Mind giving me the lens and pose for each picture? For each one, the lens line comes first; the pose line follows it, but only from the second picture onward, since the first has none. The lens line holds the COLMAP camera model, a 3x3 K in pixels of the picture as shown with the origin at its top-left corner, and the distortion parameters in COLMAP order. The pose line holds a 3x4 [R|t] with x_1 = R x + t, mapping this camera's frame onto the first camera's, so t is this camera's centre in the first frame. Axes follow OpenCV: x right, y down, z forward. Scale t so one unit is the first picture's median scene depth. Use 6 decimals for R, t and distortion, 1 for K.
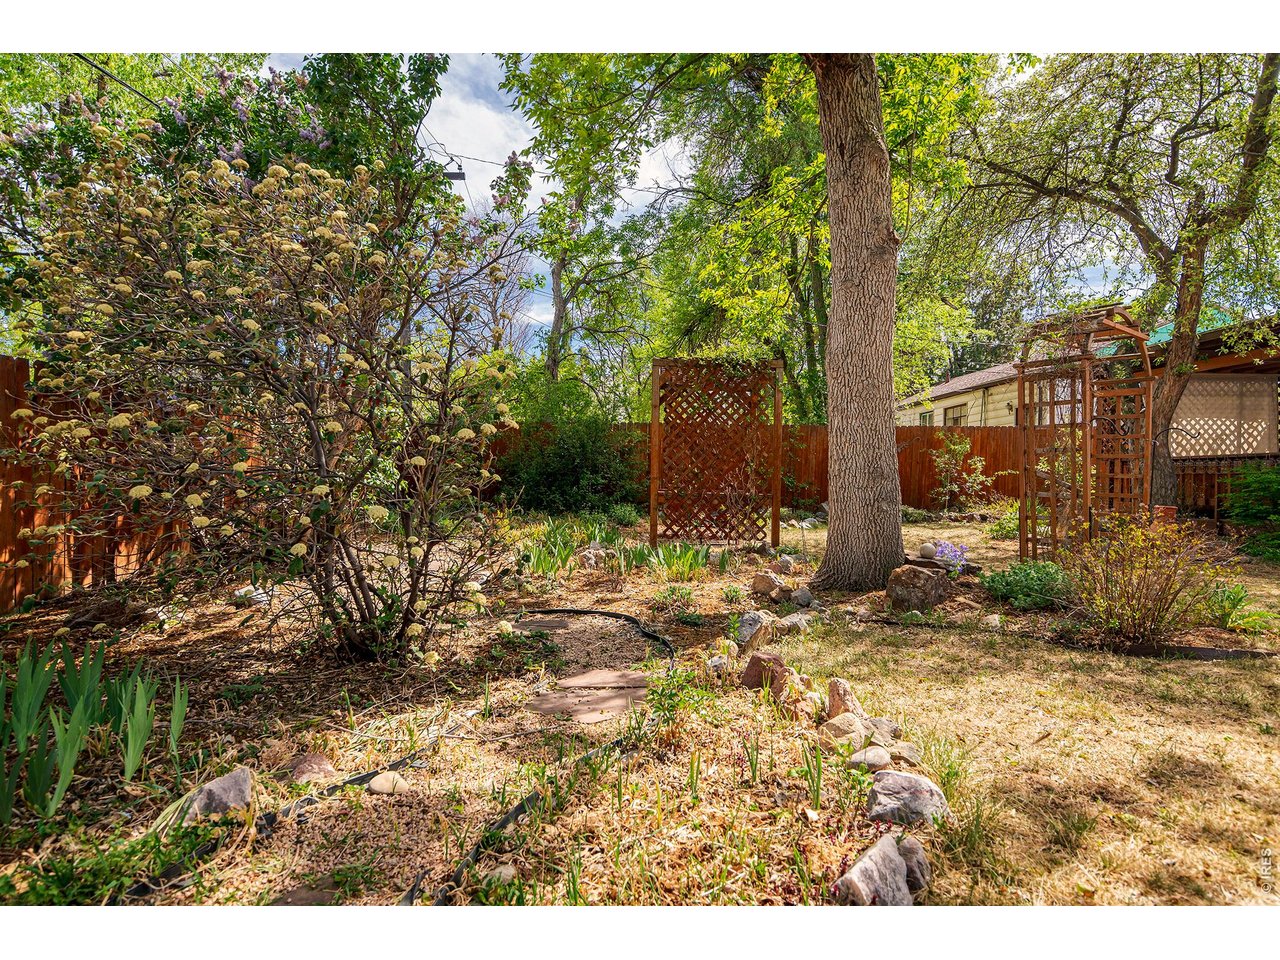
lens RADIAL K [[720.0, 0, 639.9], [0, 720.0, 497.8], [0, 0, 1]] dist [0.001508, -0.001500]
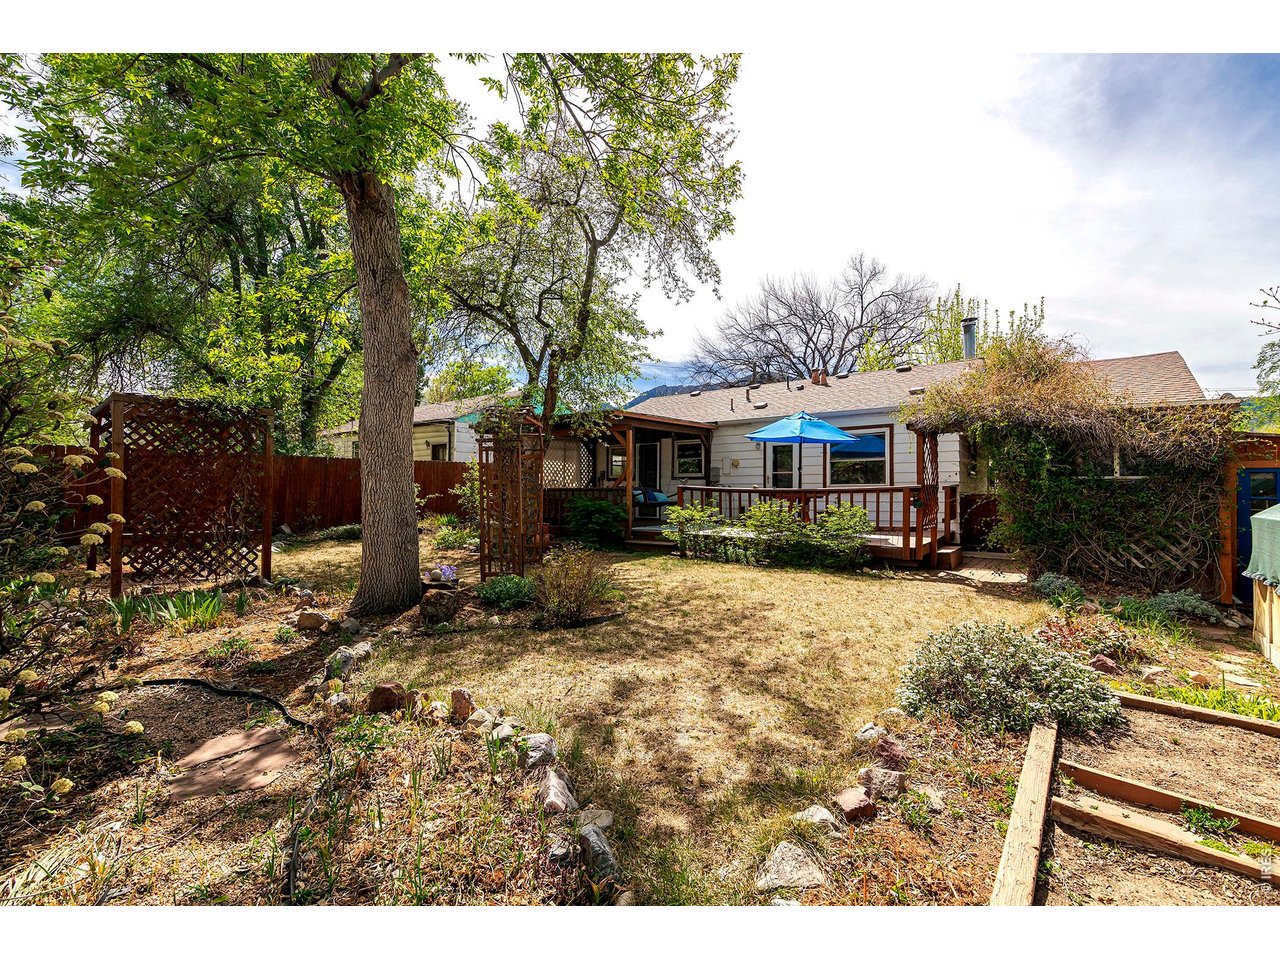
lens RADIAL K [[612.4, 0, 649.3], [0, 612.4, 484.3], [0, 0, 1]] dist [0.001903, 0.000496]
pose [[0.615266, -0.013399, 0.788205, -0.283216], [0.016783, 0.999852, 0.003897, -0.101289], [-0.788141, 0.010831, 0.615400, -0.058858]]
